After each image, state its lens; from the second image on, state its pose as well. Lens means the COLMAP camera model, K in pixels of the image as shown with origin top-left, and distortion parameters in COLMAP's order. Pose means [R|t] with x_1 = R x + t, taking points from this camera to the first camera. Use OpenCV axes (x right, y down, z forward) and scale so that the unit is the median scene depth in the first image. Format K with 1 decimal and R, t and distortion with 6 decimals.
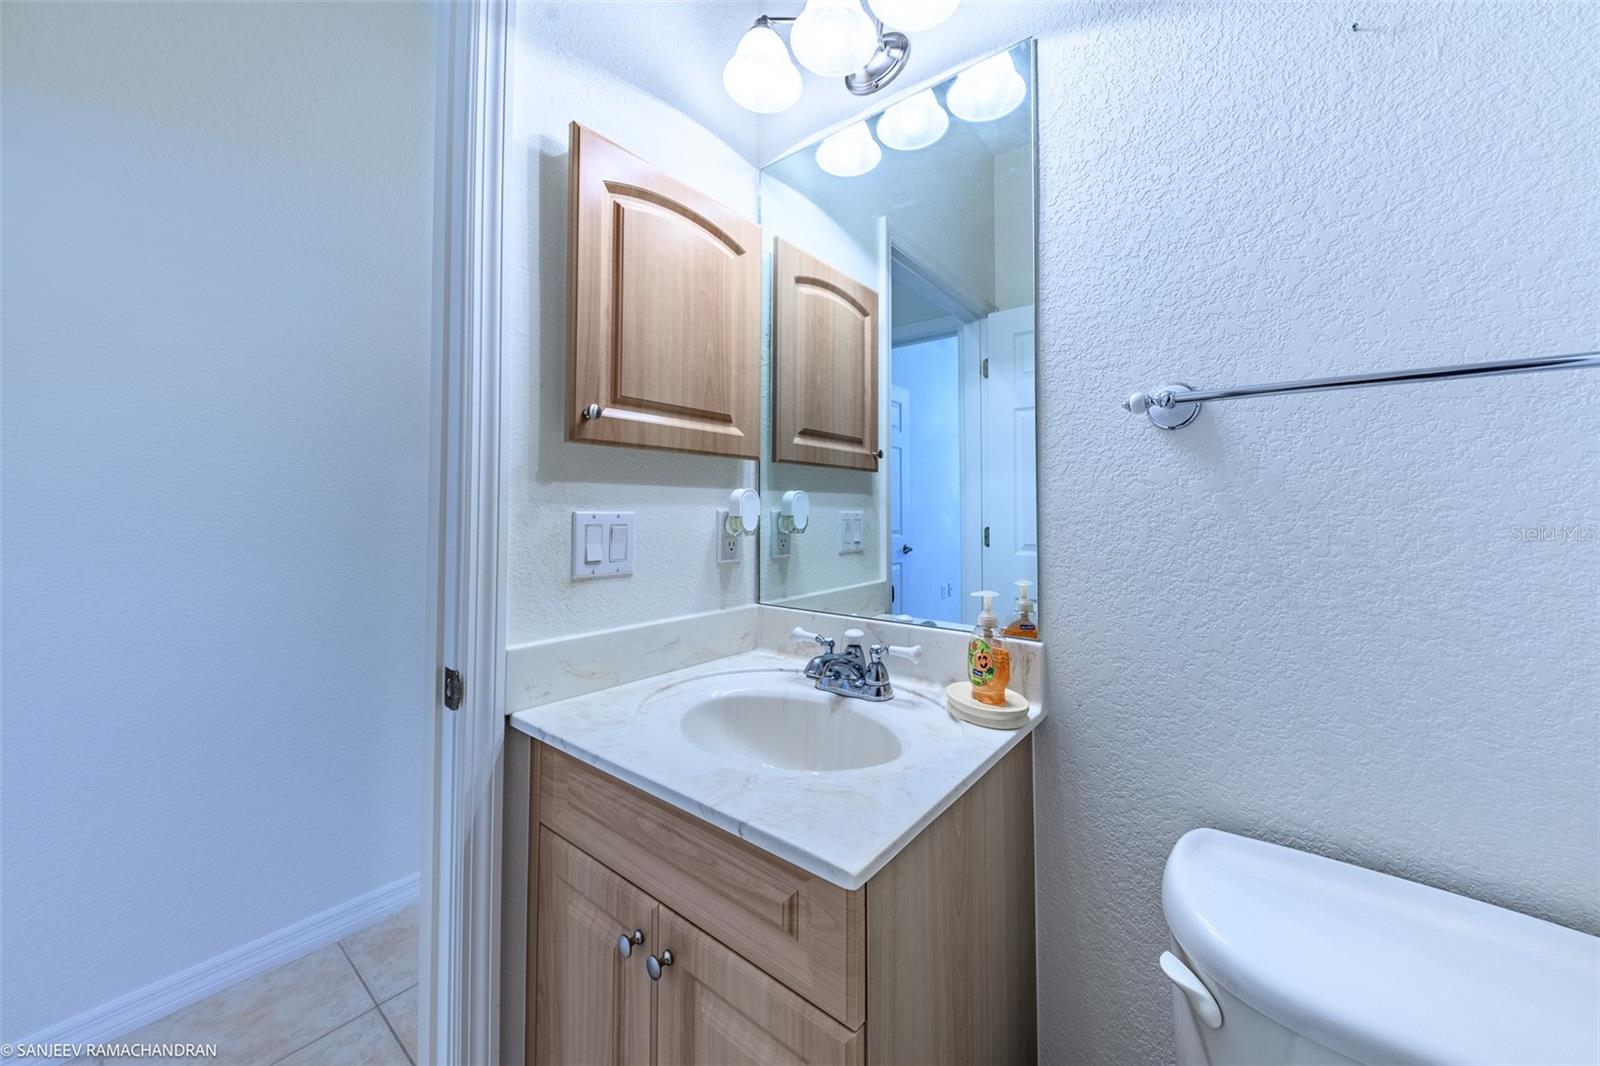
lens RADIAL K [[535.5, 0, 803.3], [0, 535.5, 491.5], [0, 0, 1]] dist [-0.001855, -0.000202]
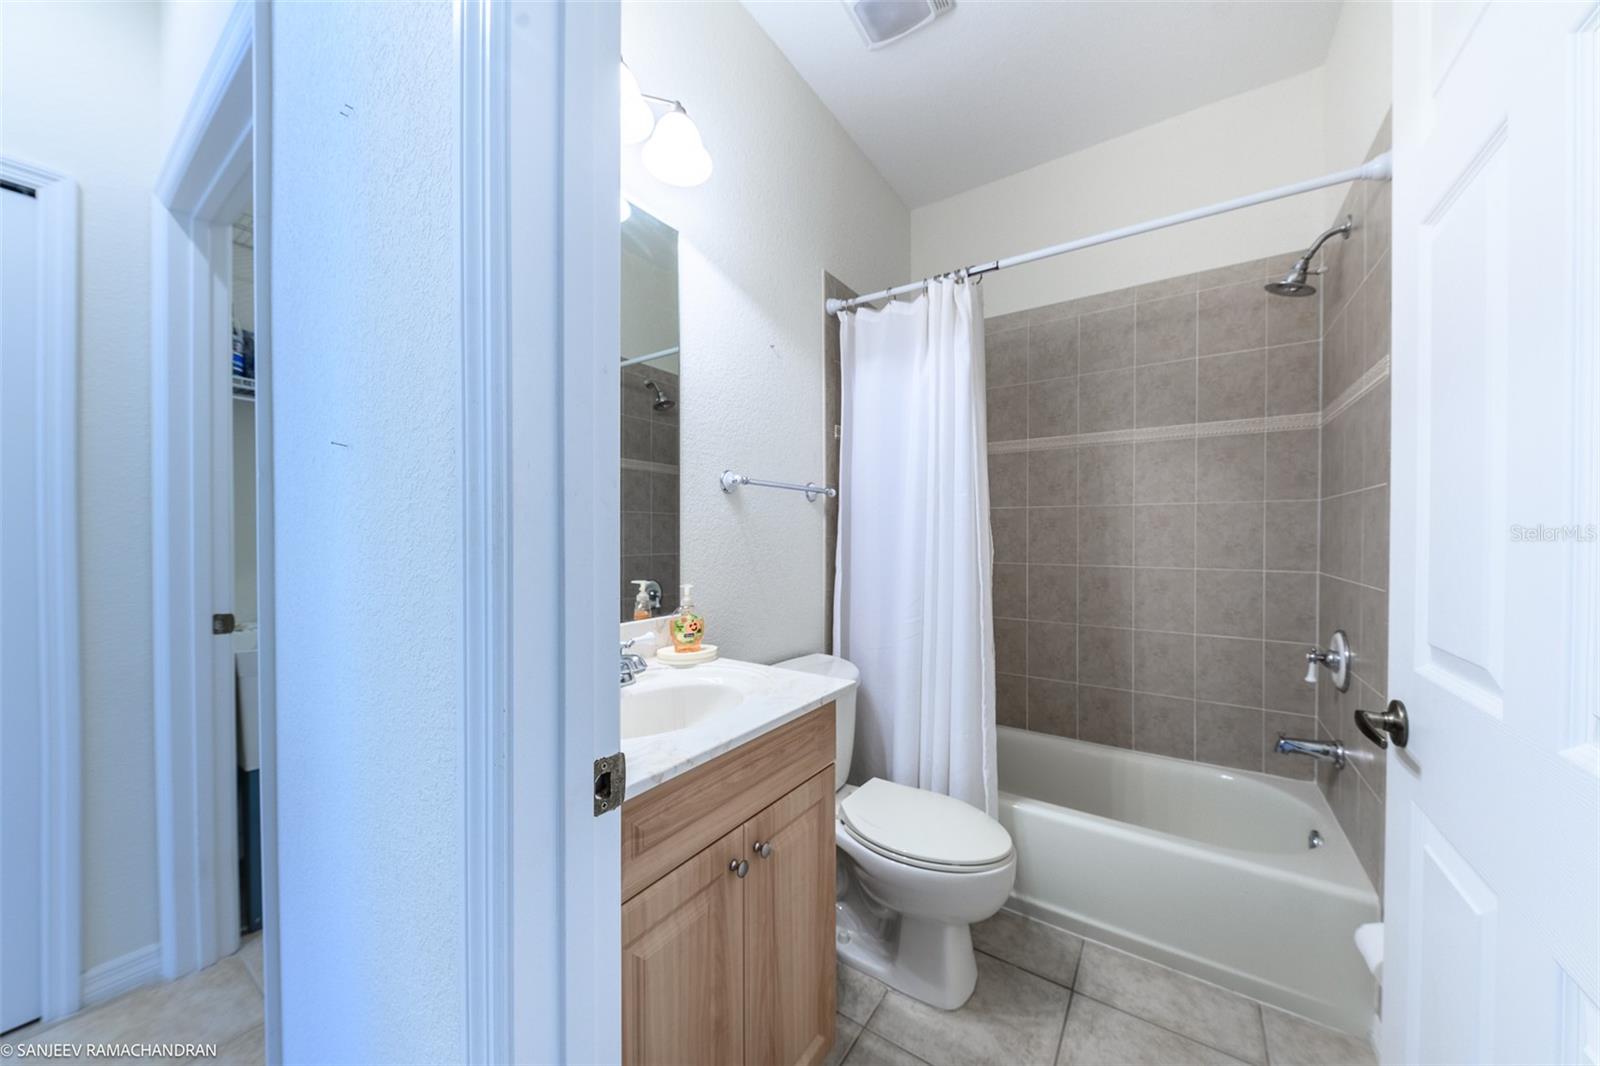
lens RADIAL K [[557.8, 0, 779.2], [0, 557.8, 537.2], [0, 0, 1]] dist [0.000803, -0.000141]
pose [[0.000794, -0.009751, 0.999952, -1.613974], [-0.036677, 0.999279, 0.009773, 0.024801], [-0.999327, -0.036683, 0.000436, 0.901034]]
